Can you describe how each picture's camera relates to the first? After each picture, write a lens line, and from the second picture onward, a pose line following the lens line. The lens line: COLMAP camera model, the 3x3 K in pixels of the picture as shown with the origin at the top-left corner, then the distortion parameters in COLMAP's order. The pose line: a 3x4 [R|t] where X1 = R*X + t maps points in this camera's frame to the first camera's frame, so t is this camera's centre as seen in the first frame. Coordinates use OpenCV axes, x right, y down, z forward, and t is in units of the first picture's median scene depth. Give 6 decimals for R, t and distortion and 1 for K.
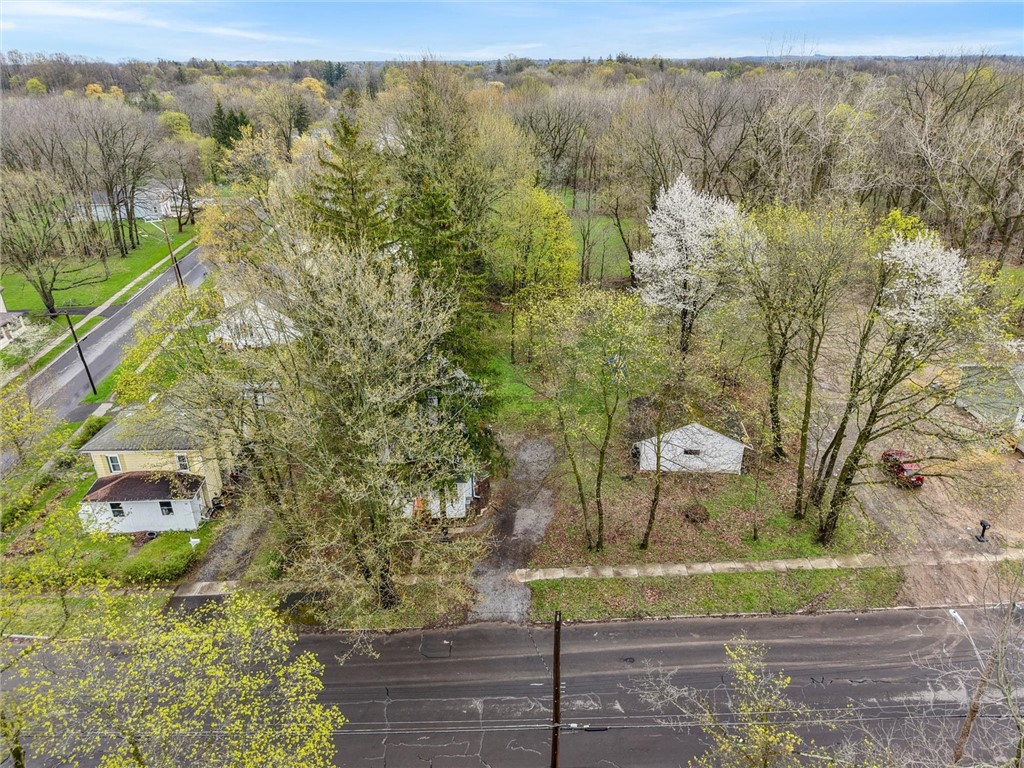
lens RADIAL K [[684.2, 0, 512.0], [0, 684.2, 384.0], [0, 0, 1]] dist [0.000506, -0.007099]
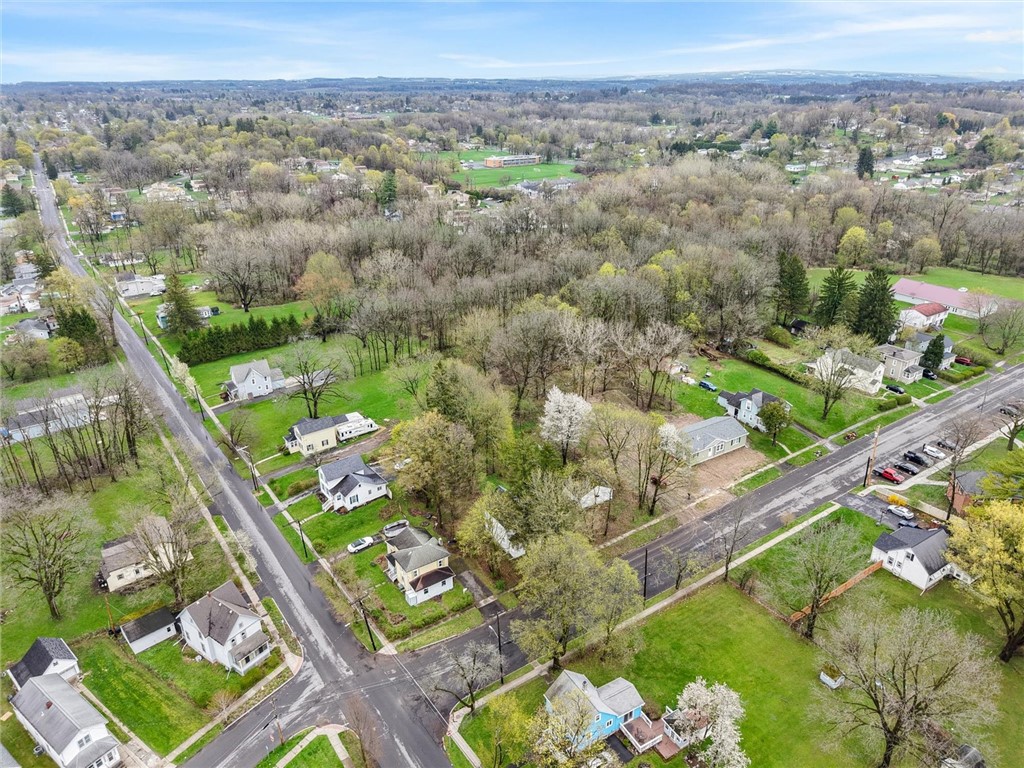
lens RADIAL K [[684.2, 0, 512.0], [0, 684.2, 384.0], [0, 0, 1]] dist [0.000506, -0.007099]
pose [[0.848918, -0.214900, 0.482862, -1.335309], [0.227211, 0.973262, 0.033696, -0.543991], [-0.477193, 0.081106, 0.875048, -1.329680]]
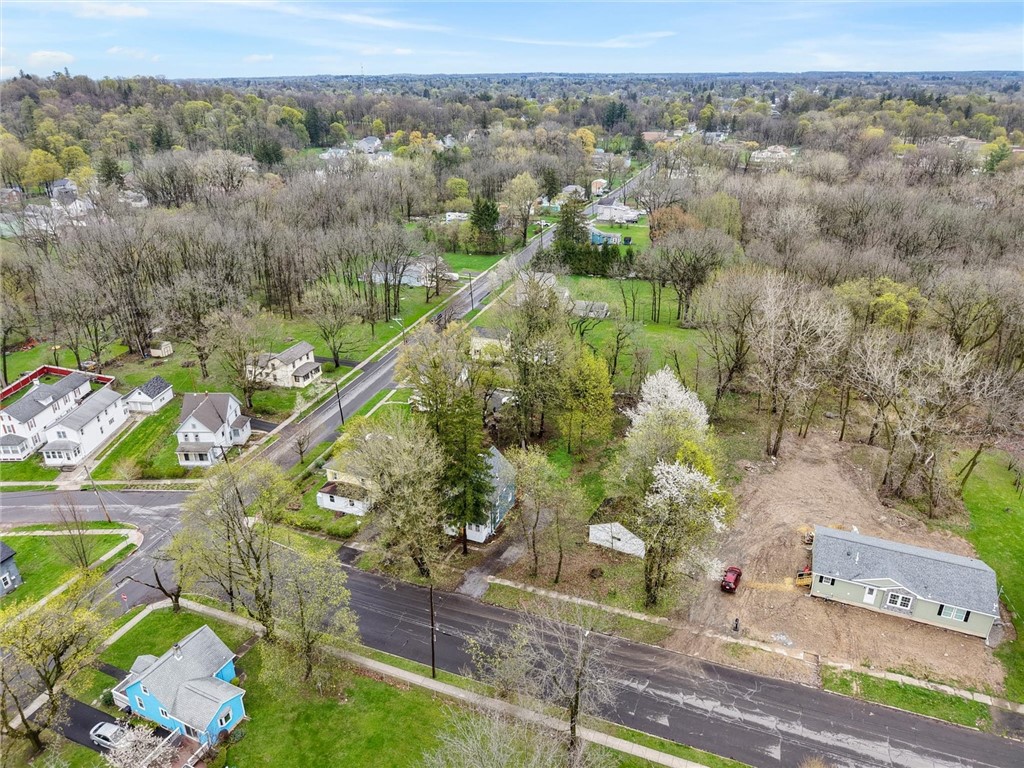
lens RADIAL K [[684.2, 0, 512.0], [0, 684.2, 384.0], [0, 0, 1]] dist [0.000506, -0.007099]
pose [[0.919322, 0.164705, -0.357379, 0.633270], [-0.168606, 0.985471, 0.020451, -0.303855], [0.355556, 0.041456, 0.933735, -0.791967]]
